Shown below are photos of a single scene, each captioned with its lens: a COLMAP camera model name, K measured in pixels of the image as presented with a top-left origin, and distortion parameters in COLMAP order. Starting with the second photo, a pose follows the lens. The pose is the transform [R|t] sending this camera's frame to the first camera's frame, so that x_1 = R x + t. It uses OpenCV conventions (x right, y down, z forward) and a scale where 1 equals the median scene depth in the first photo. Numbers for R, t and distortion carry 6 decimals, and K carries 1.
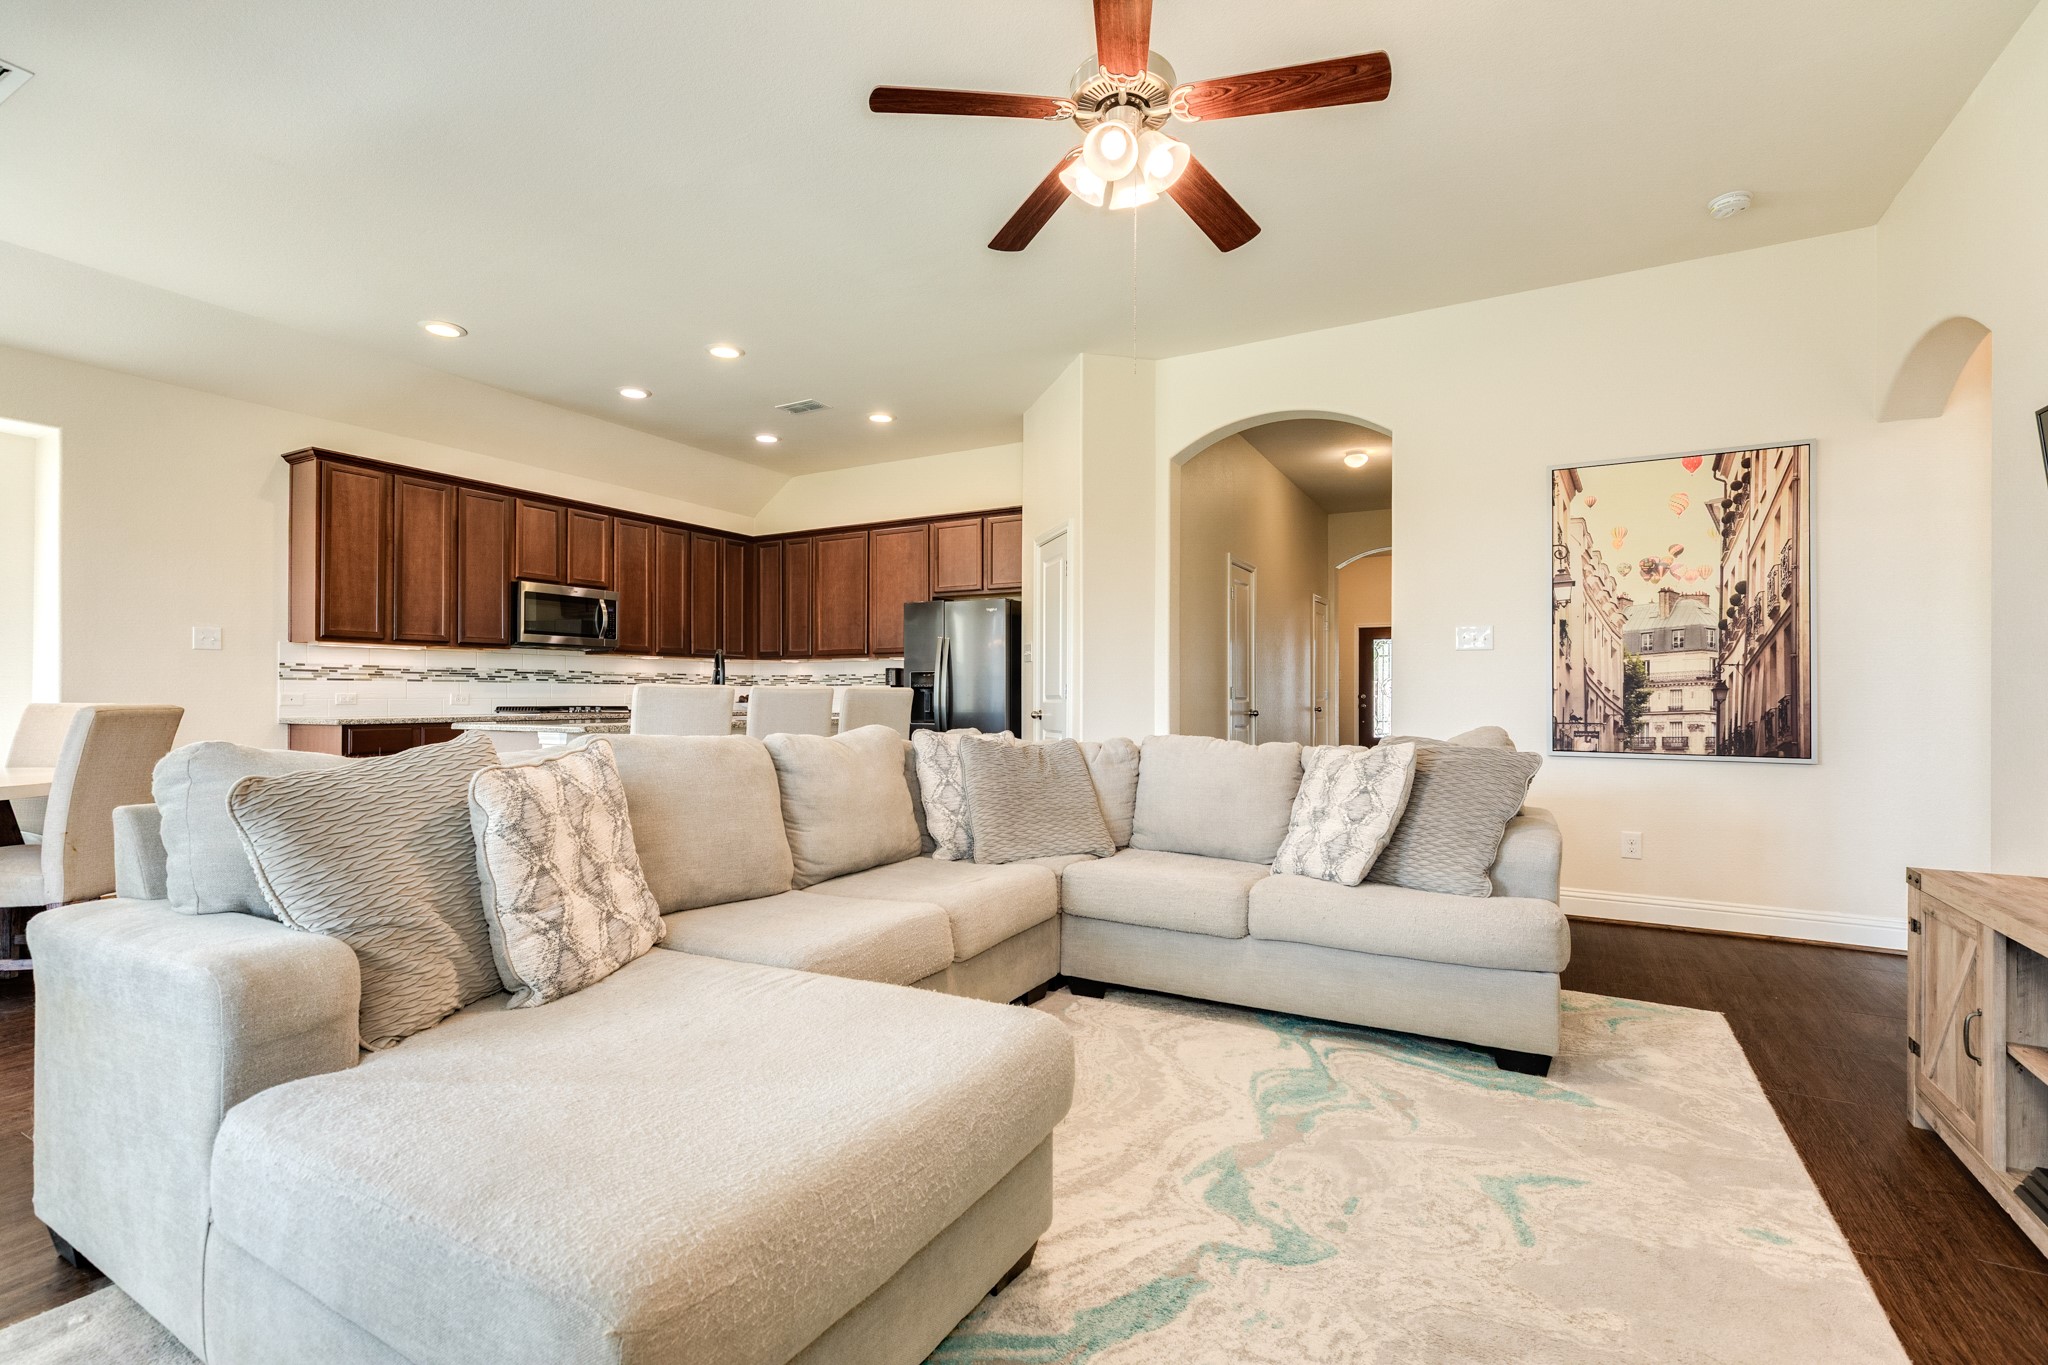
lens RADIAL K [[912.1, 0, 1022.0], [0, 912.1, 683.7], [0, 0, 1]] dist [0.007326, -0.001459]
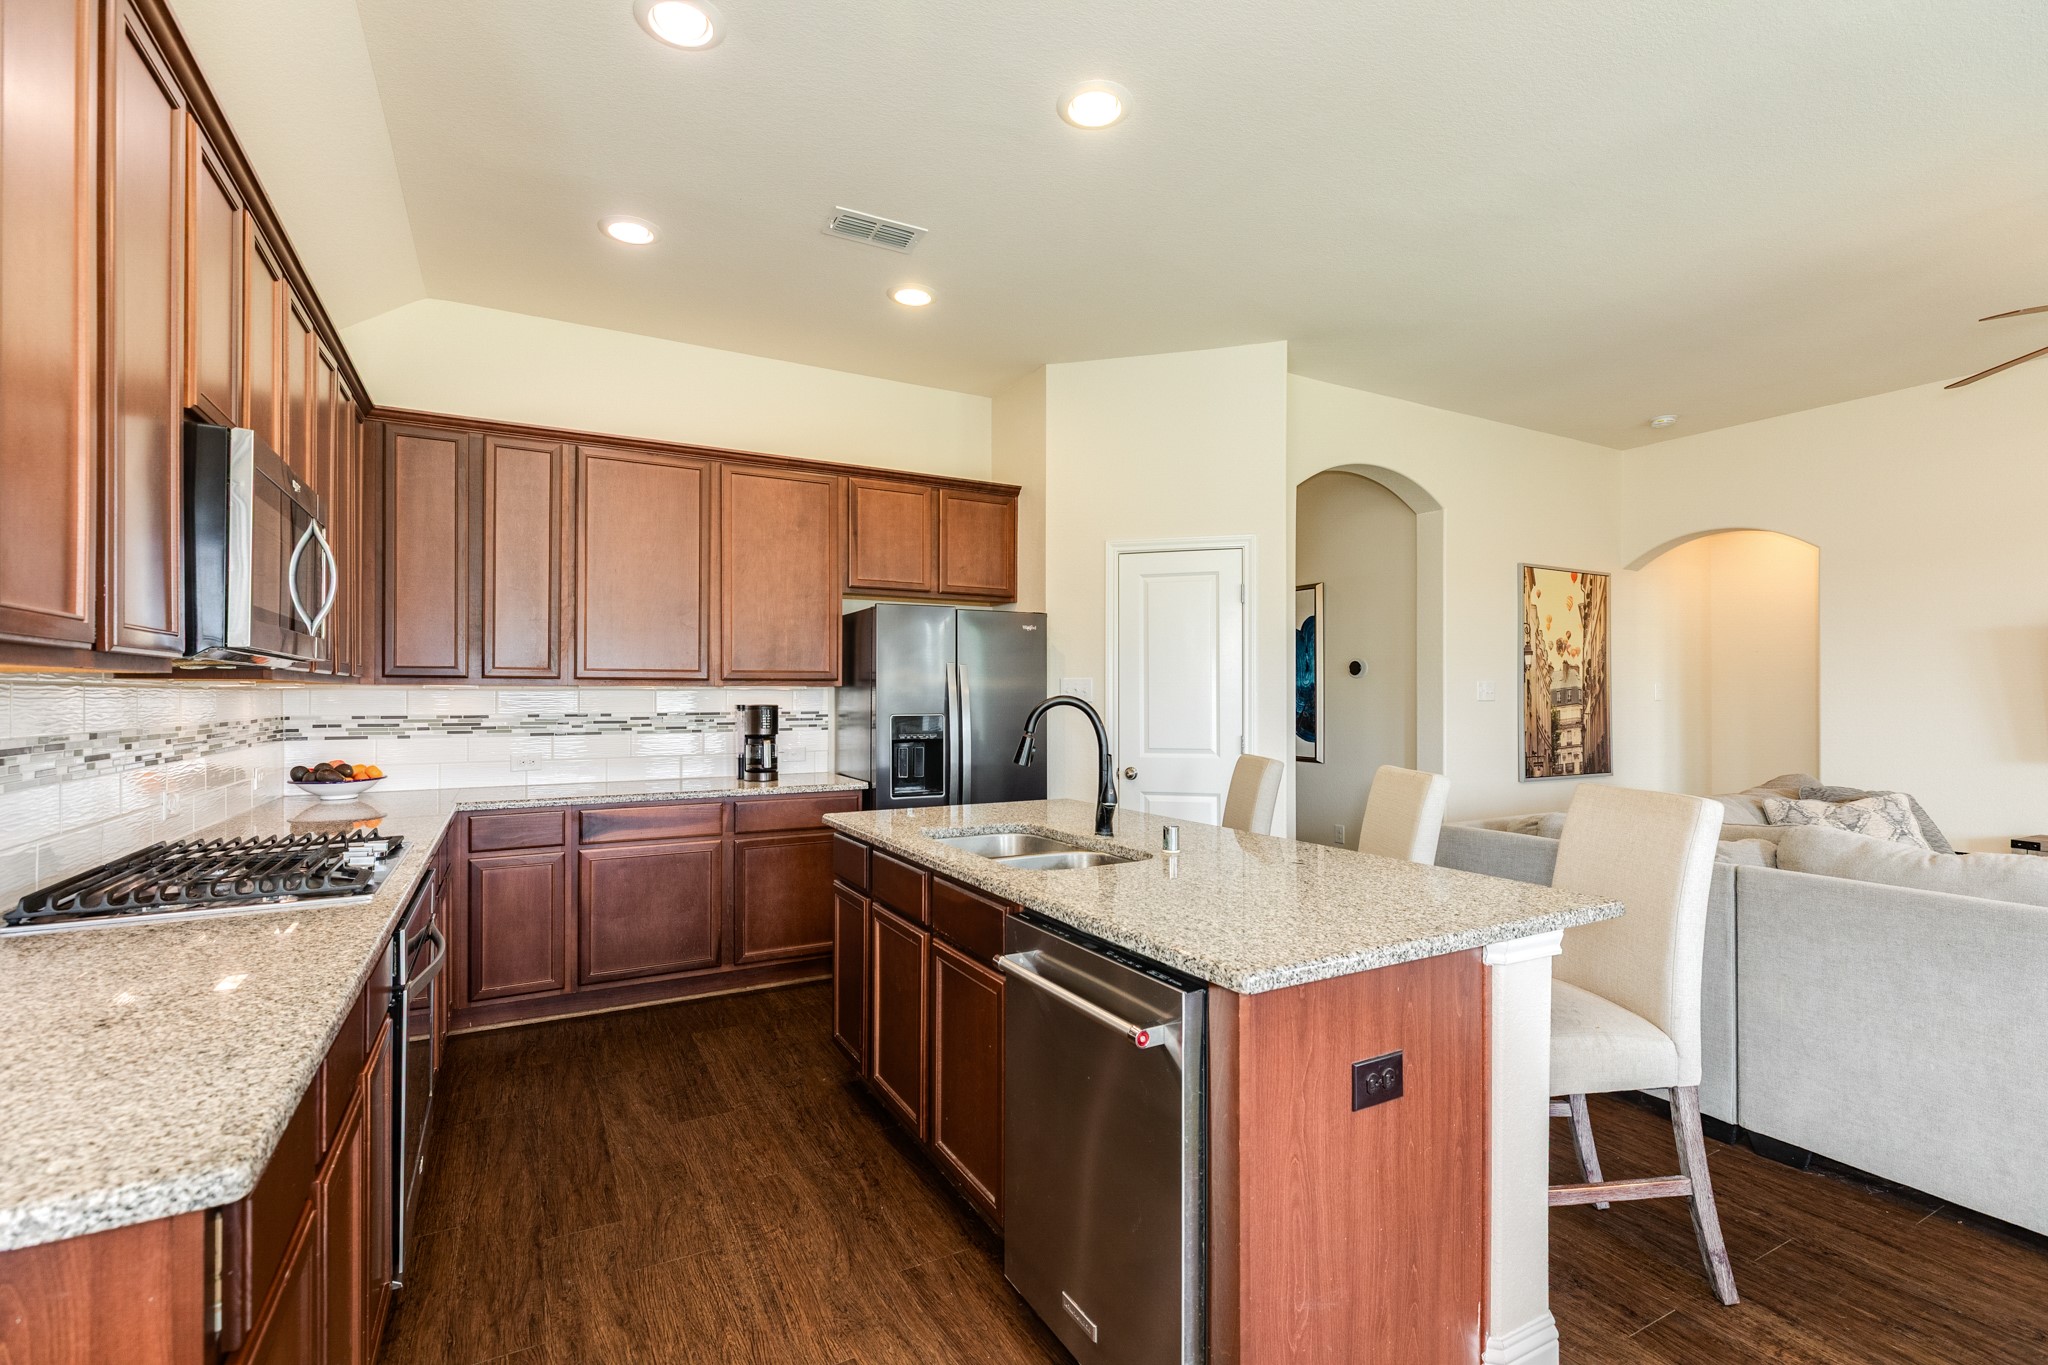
lens RADIAL K [[912.1, 0, 1021.8], [0, 912.1, 688.6], [0, 0, 1]] dist [0.007326, -0.001459]
pose [[0.528378, 0.004157, 0.848999, -0.781313], [-0.009757, 0.999952, 0.001177, -0.042913], [-0.848953, -0.008906, 0.528393, 0.772233]]
